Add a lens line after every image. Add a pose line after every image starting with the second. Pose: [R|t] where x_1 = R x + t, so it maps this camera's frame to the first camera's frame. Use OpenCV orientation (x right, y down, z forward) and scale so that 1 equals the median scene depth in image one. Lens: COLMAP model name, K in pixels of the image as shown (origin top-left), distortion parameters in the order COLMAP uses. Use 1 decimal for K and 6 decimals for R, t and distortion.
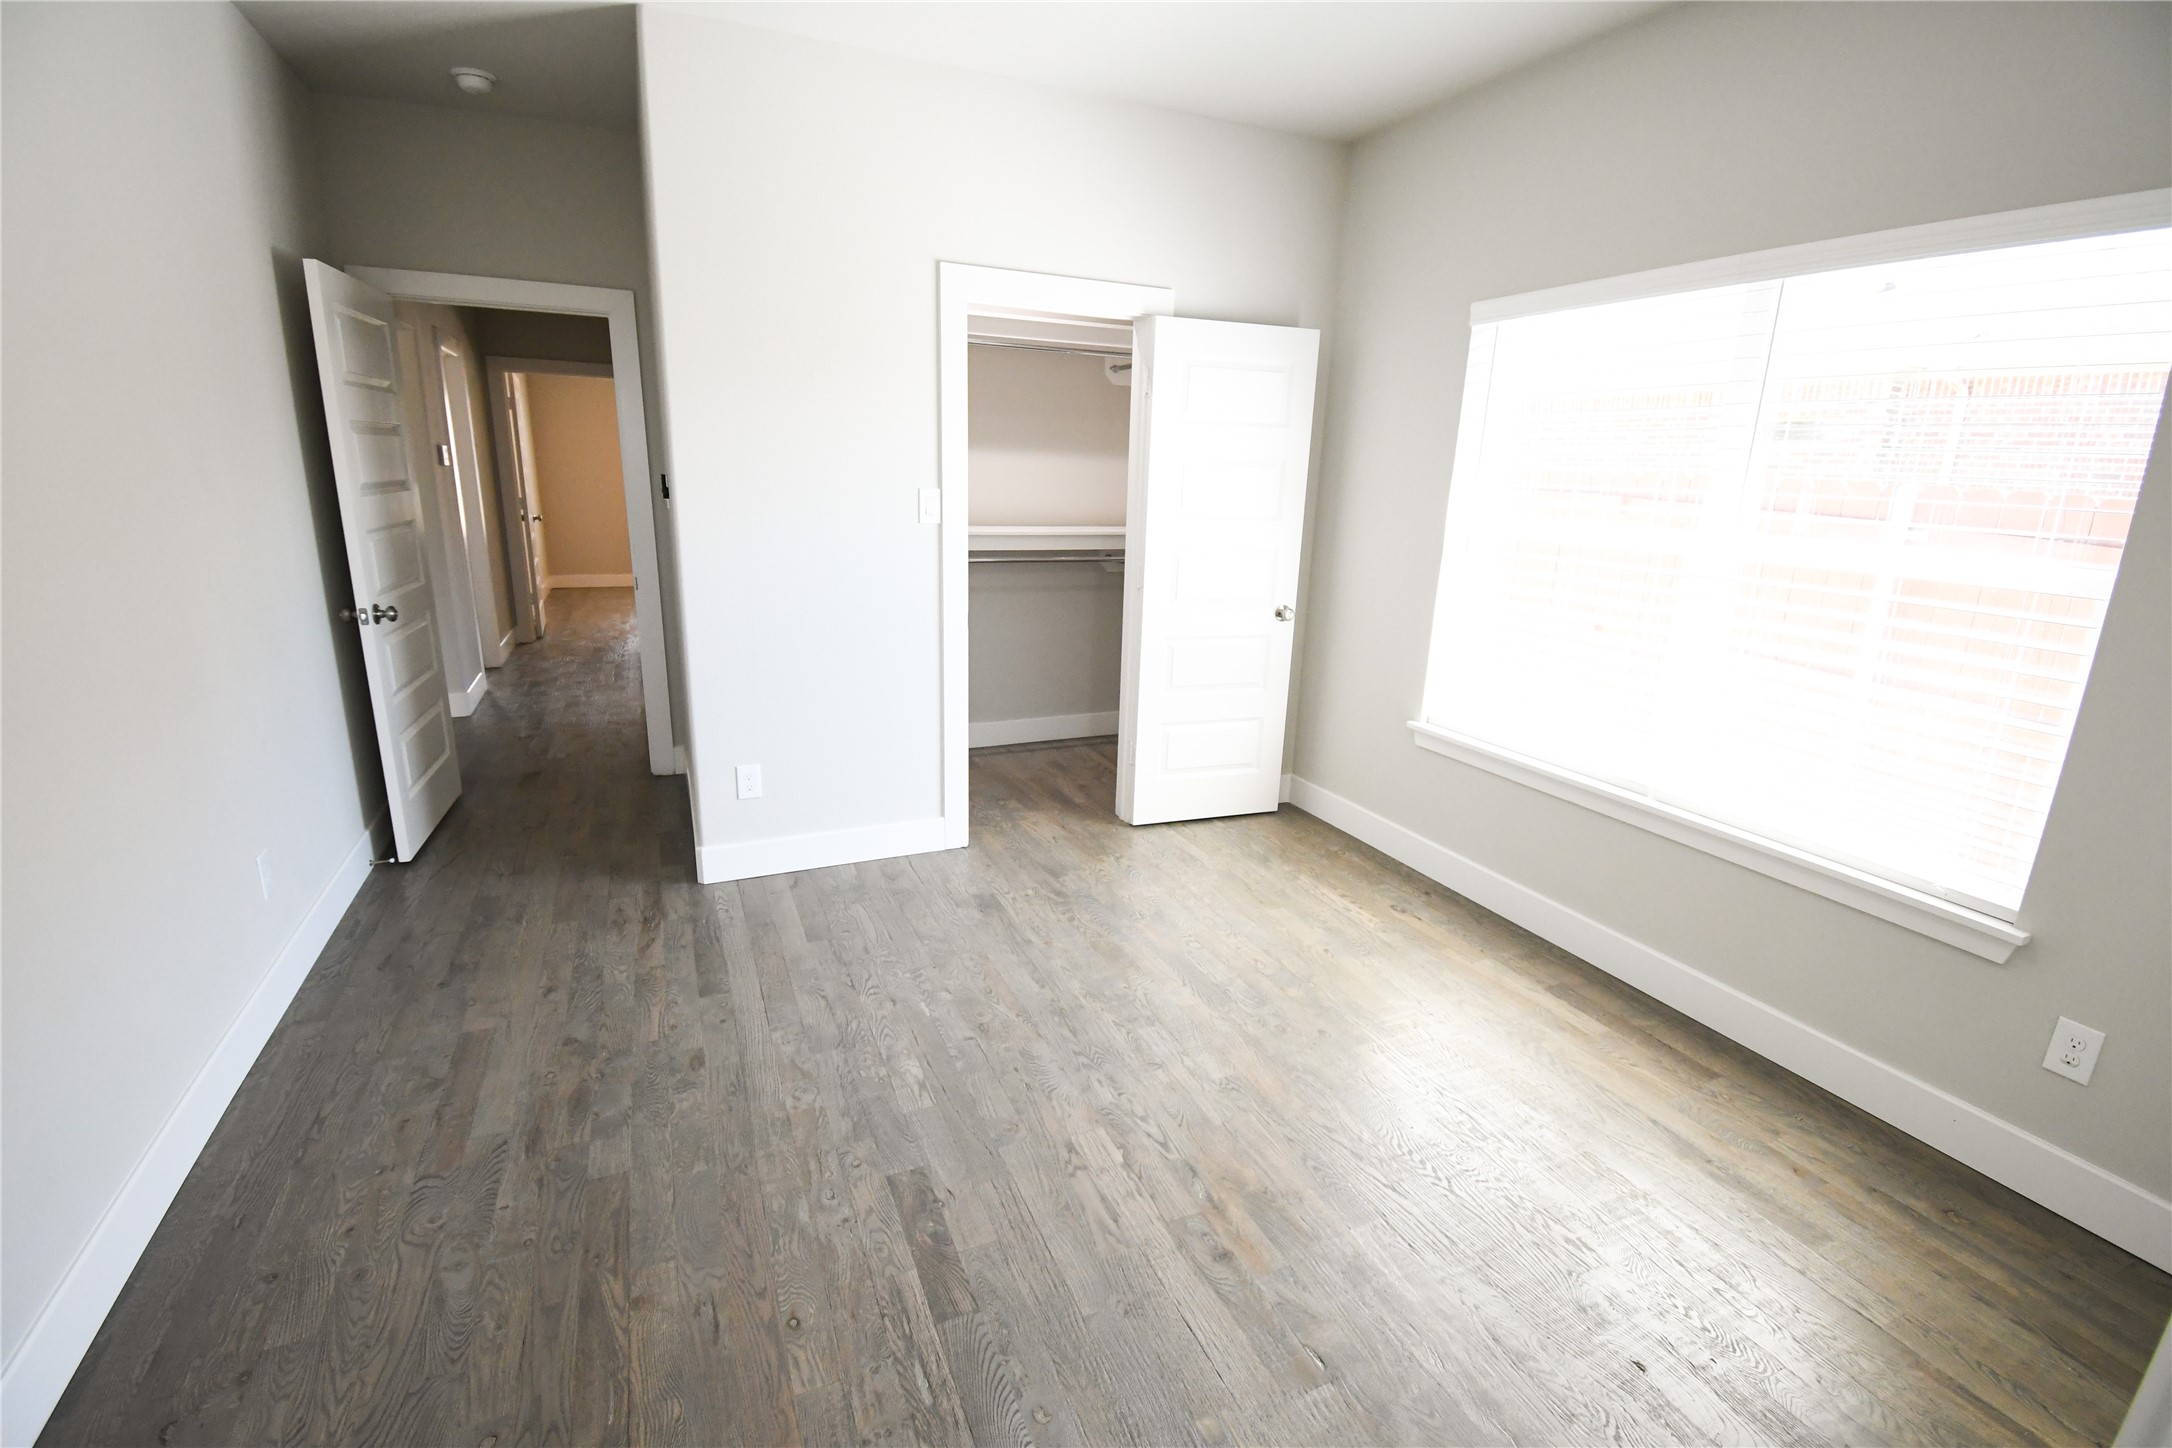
lens RADIAL K [[964.4, 0, 1086.0], [0, 964.4, 724.0], [0, 0, 1]] dist [0.030745, -0.025864]
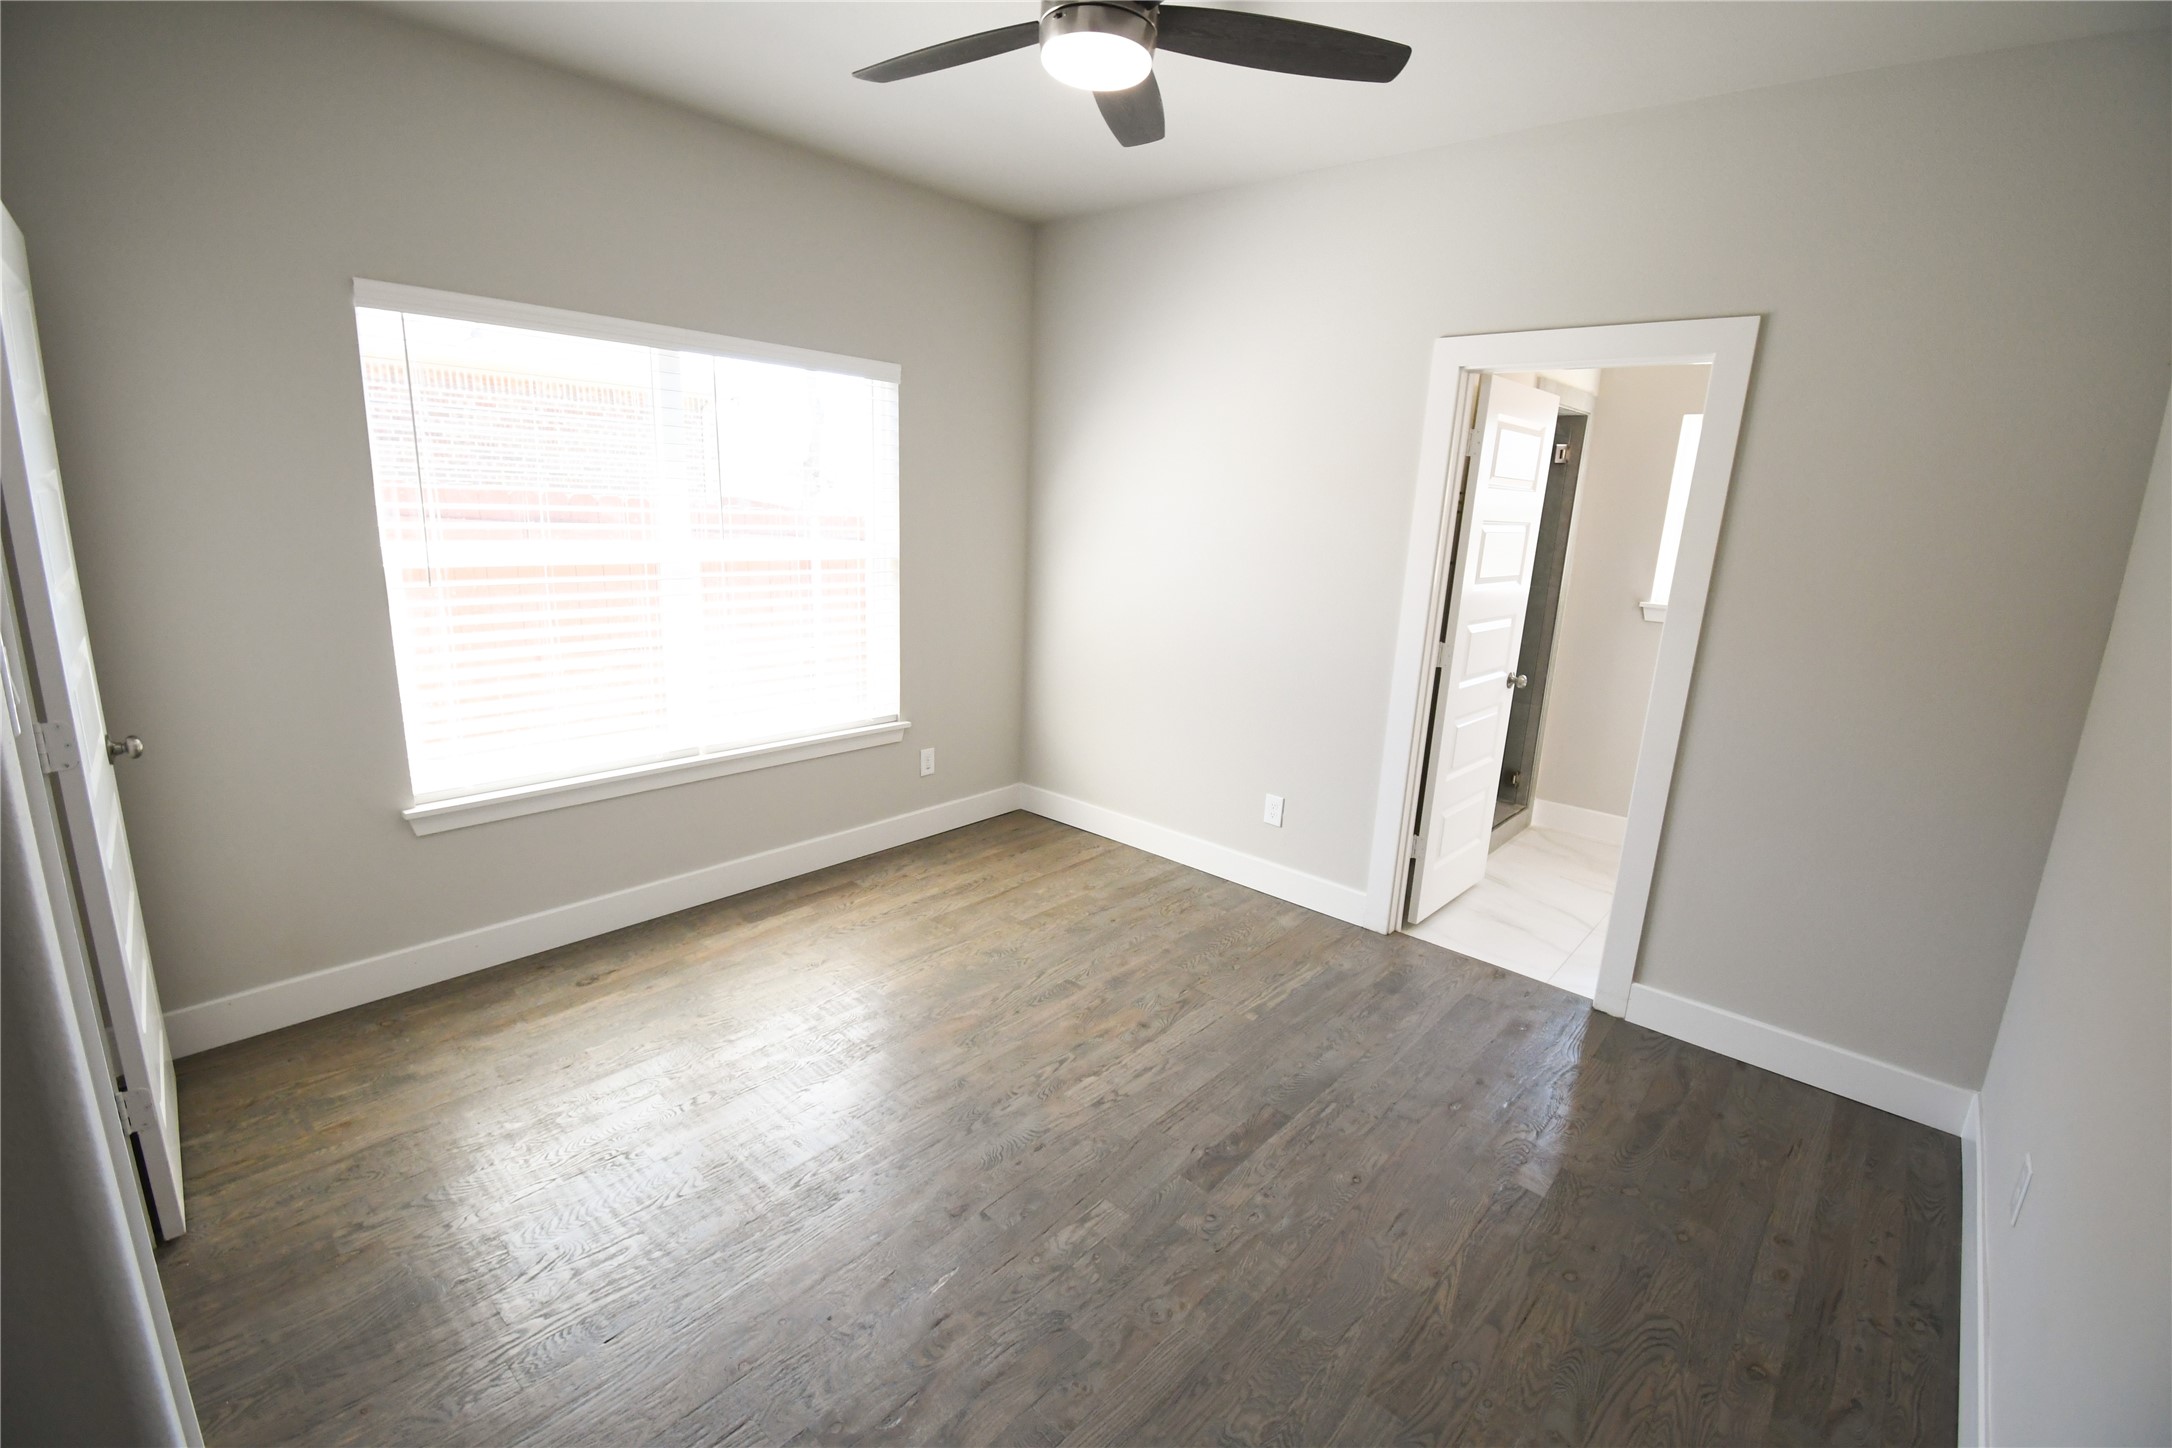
lens RADIAL K [[964.4, 0, 1086.0], [0, 964.4, 724.0], [0, 0, 1]] dist [0.030745, -0.025864]
pose [[-0.418123, -0.253992, 0.872159, -0.972706], [0.179669, 0.918024, 0.353484, -0.431378], [-0.890445, 0.304499, -0.338212, 1.338933]]
